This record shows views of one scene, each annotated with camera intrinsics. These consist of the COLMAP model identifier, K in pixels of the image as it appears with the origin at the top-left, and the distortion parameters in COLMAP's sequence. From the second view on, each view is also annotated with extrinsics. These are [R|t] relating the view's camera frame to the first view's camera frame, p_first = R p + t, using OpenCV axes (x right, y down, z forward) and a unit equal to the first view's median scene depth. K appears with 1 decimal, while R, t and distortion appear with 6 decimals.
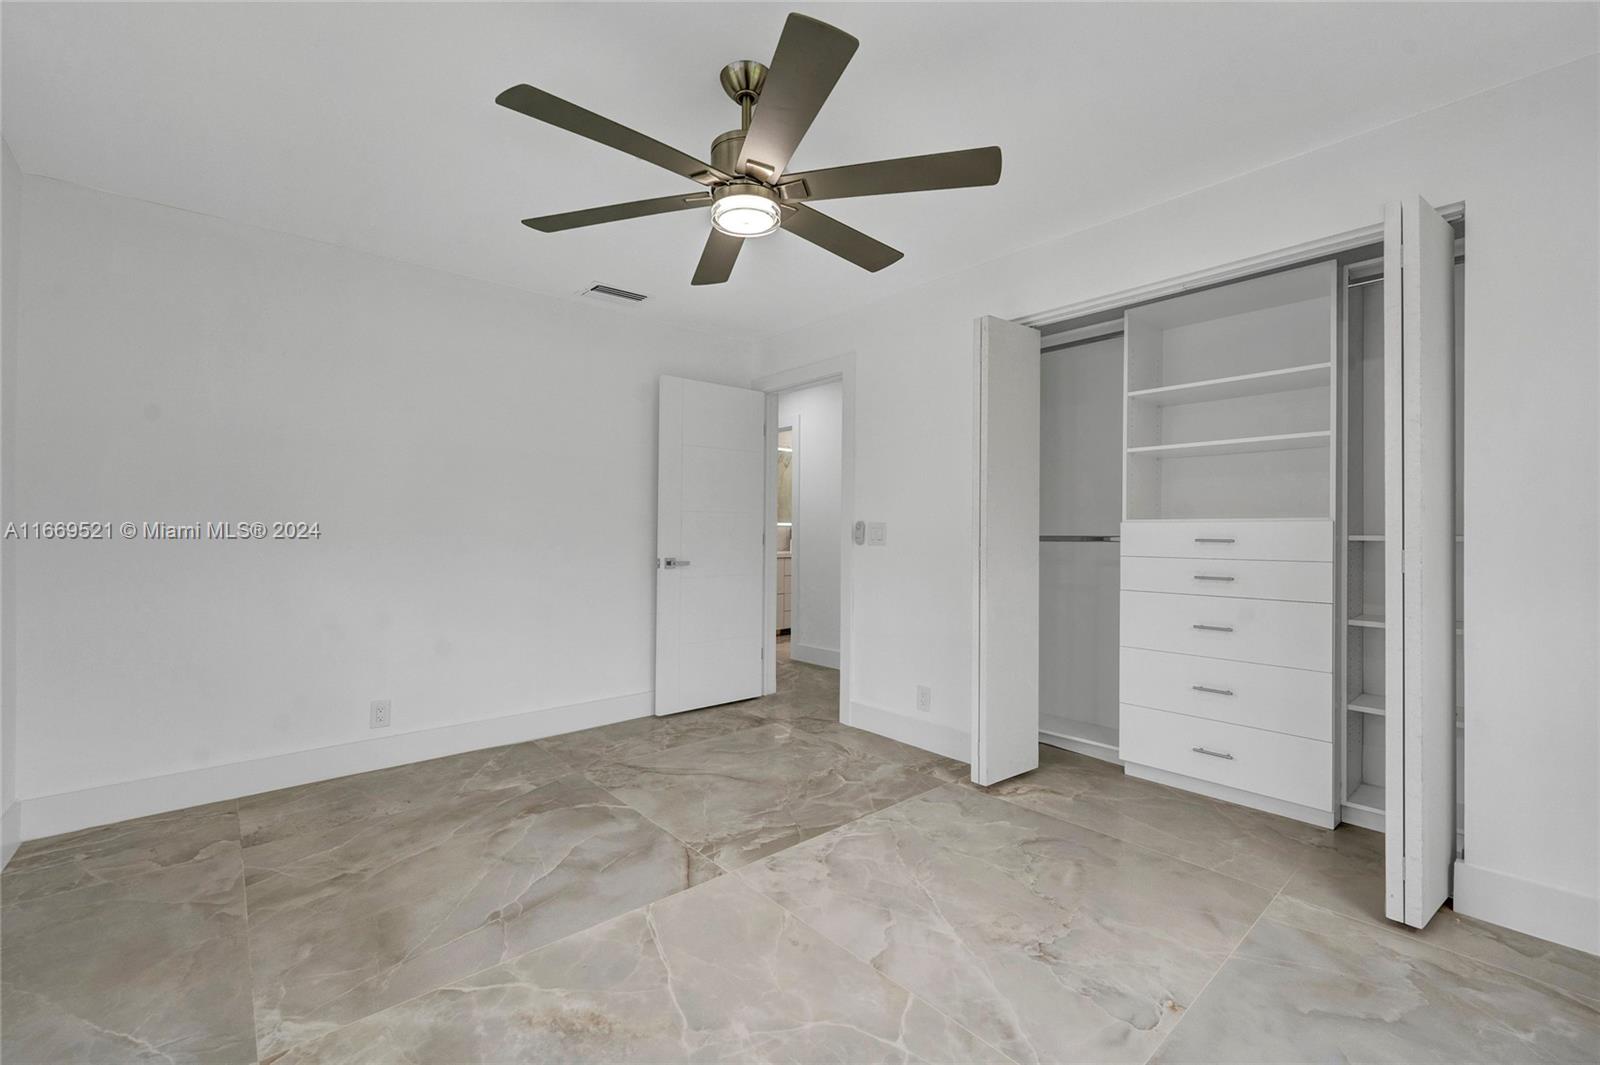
lens RADIAL K [[668.5, 0, 805.3], [0, 668.5, 516.6], [0, 0, 1]] dist [-0.001536, -0.000345]
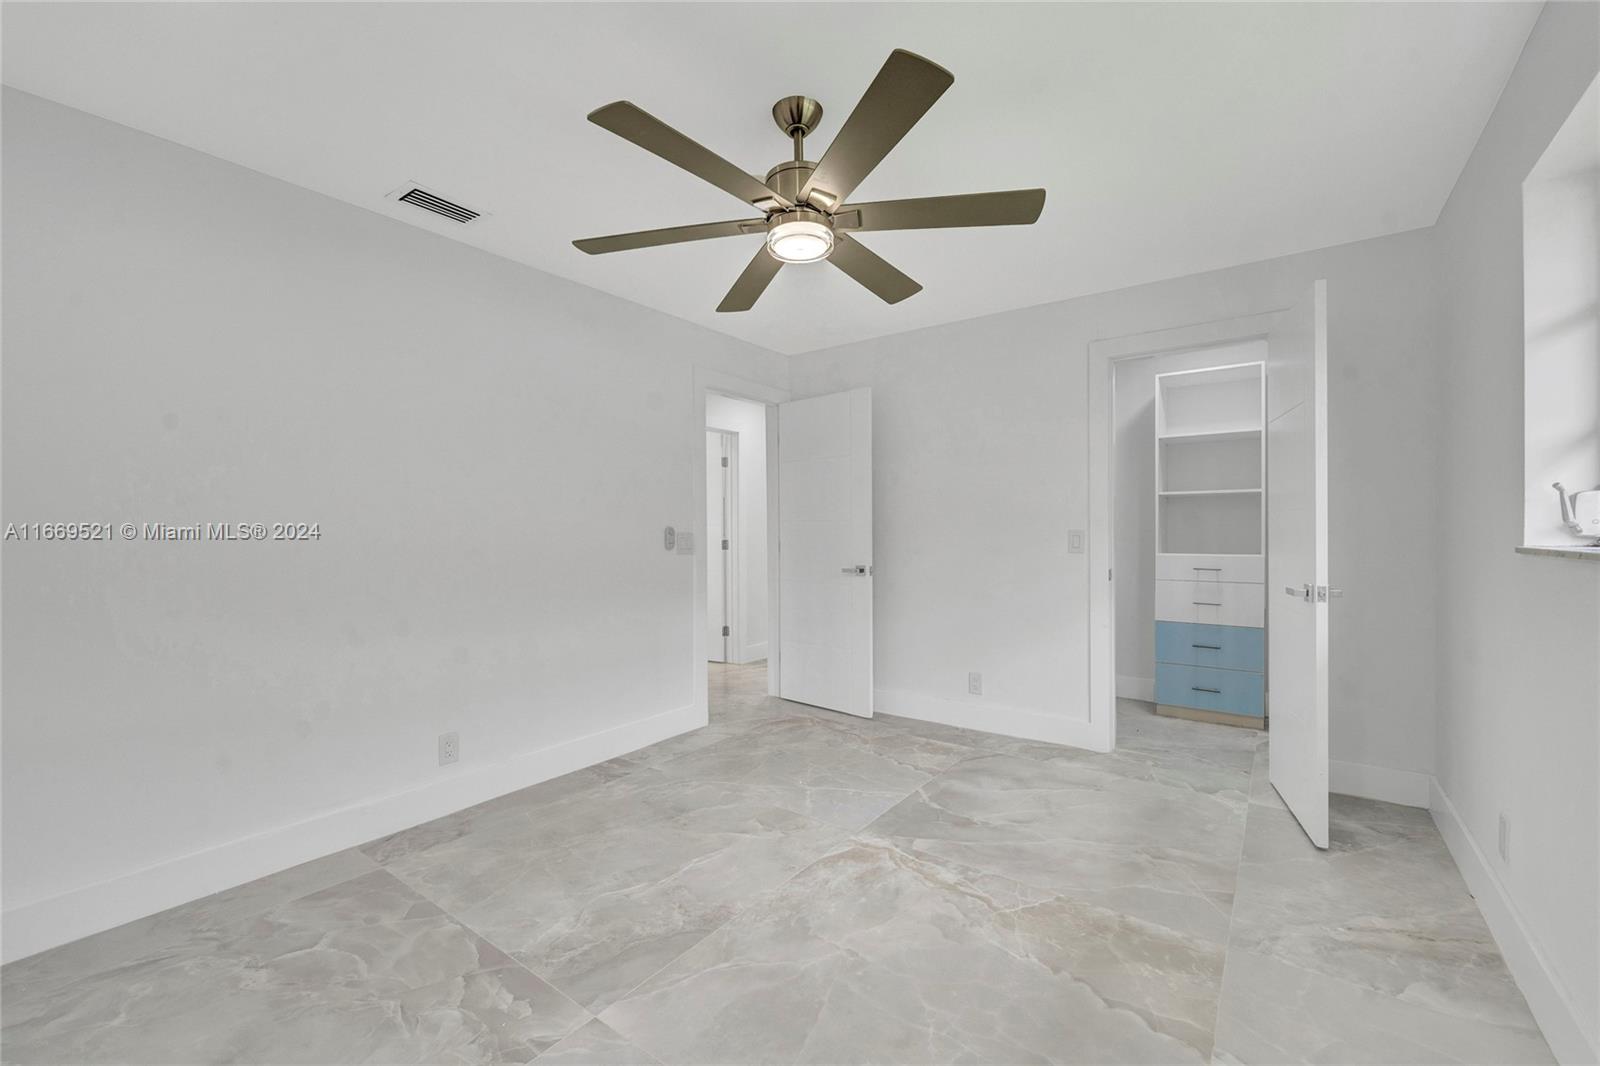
lens RADIAL K [[671.0, 0, 783.0], [0, 671.0, 537.0], [0, 0, 1]] dist [-0.033270, 0.011112]
pose [[-0.197648, -0.000889, 0.980273, -0.953964], [-0.005733, 0.999984, -0.000249, 0.017766], [-0.980256, -0.005669, -0.197650, 1.063441]]
